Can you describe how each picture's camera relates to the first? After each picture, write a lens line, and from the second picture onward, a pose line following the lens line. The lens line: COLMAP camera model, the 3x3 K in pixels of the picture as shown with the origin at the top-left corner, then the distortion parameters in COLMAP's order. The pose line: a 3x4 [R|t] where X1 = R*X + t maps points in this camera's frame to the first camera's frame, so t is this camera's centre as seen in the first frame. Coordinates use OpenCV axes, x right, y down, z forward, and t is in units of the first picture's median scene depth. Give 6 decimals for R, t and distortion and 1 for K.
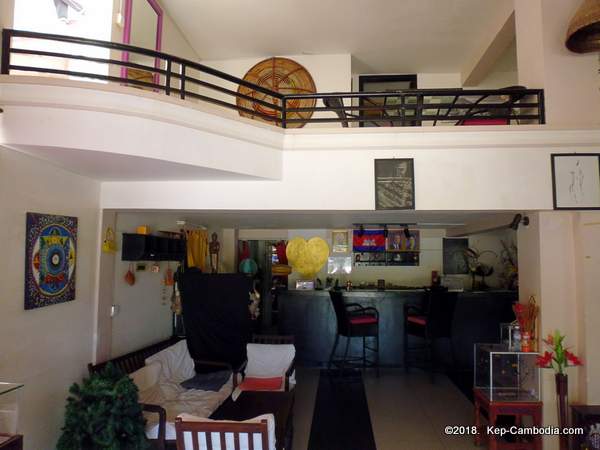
lens RADIAL K [[431.1, 0, 299.6], [0, 431.1, 226.3], [0, 0, 1]] dist [-0.054877, 0.012092]
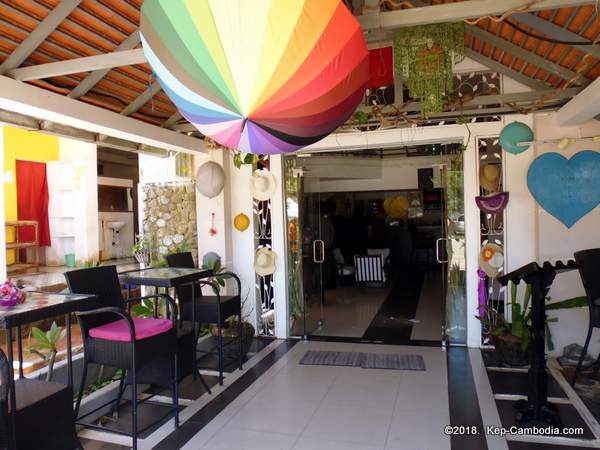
lens RADIAL K [[431.1, 0, 299.3], [0, 431.1, 224.7], [0, 0, 1]] dist [-0.054877, 0.012092]
pose [[0.975301, -0.032157, -0.218526, 0.017799], [0.054192, 0.993943, 0.095602, -0.059298], [0.214129, -0.105084, 0.971137, -0.935422]]
